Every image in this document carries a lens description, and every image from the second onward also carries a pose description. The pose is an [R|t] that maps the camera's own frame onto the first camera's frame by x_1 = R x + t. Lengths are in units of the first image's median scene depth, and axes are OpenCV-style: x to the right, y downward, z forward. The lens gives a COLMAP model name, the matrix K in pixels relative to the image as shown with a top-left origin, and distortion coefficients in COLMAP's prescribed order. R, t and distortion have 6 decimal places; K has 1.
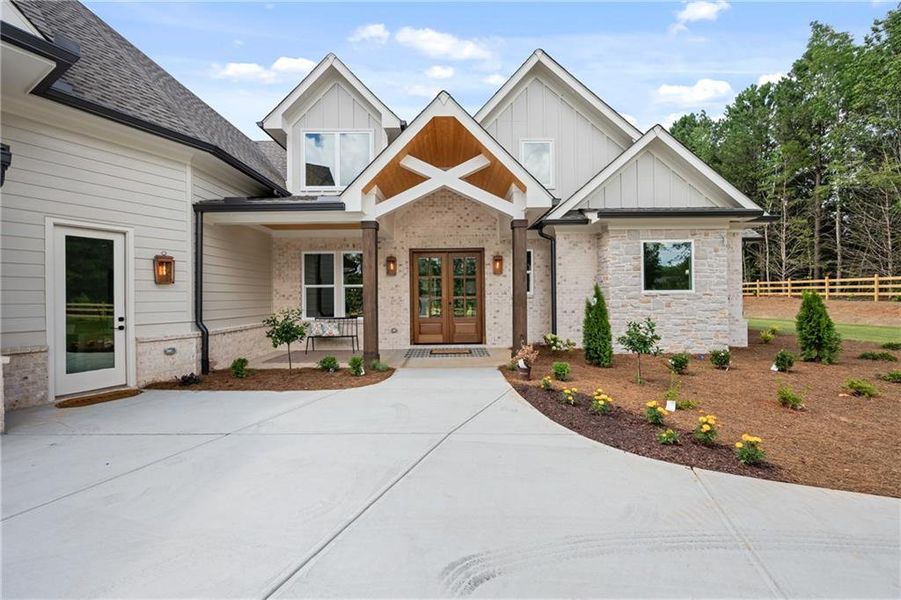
lens RADIAL K [[356.6, 0, 453.1], [0, 356.6, 299.8], [0, 0, 1]] dist [-0.000201, 0.000006]
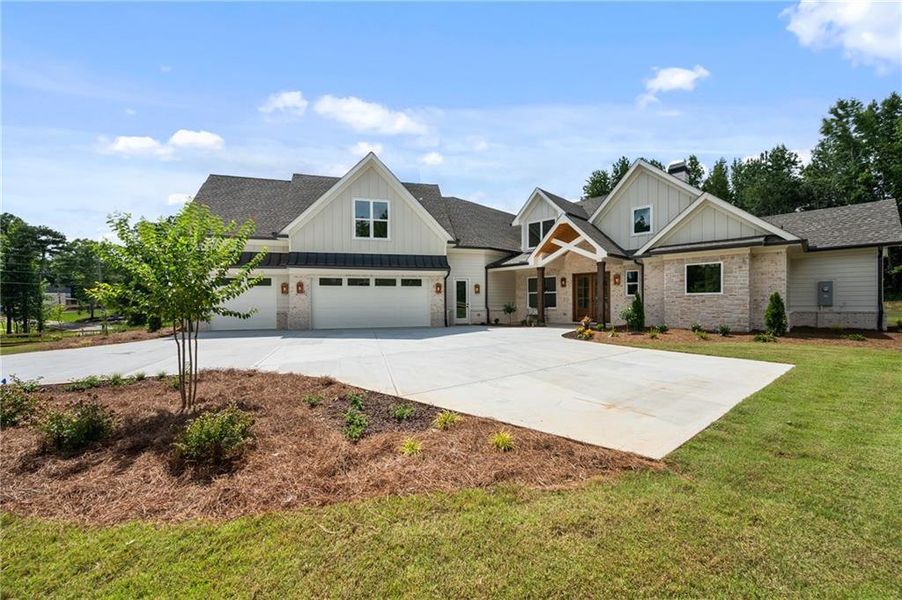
lens RADIAL K [[351.6, 0, 455.1], [0, 351.6, 303.4], [0, 0, 1]] dist [0.012117, 0.000295]
pose [[0.688606, 0.009316, -0.725076, 0.960714], [-0.002564, 0.999943, 0.010412, 0.007935], [0.725131, -0.005310, 0.688590, -0.944089]]
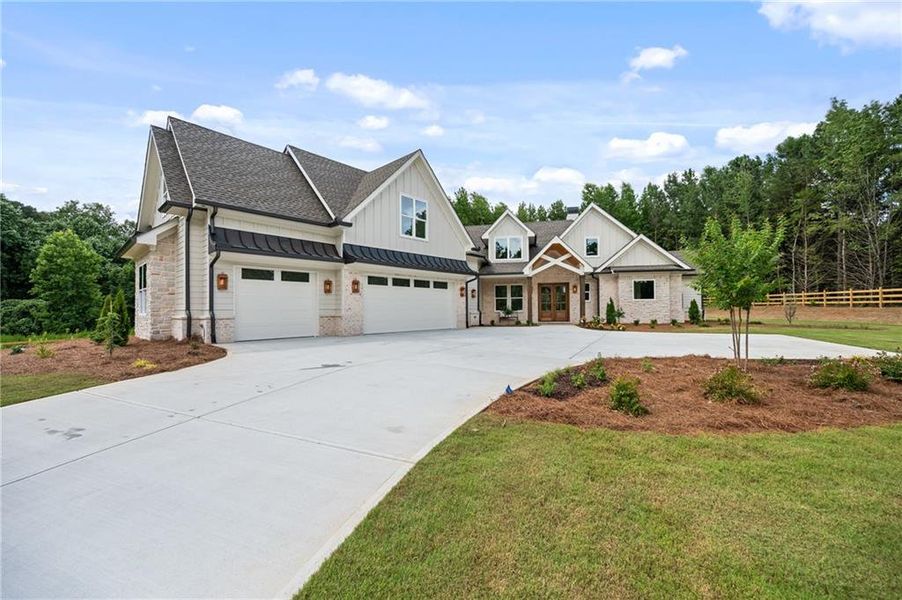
lens RADIAL K [[351.9, 0, 451.2], [0, 351.9, 300.9], [0, 0, 1]] dist [0.001862, 0.000305]
pose [[0.975291, -0.001266, -0.220919, -0.188377], [-0.004122, 0.999705, -0.023929, 0.050129], [0.220885, 0.024249, 0.974998, -1.715380]]
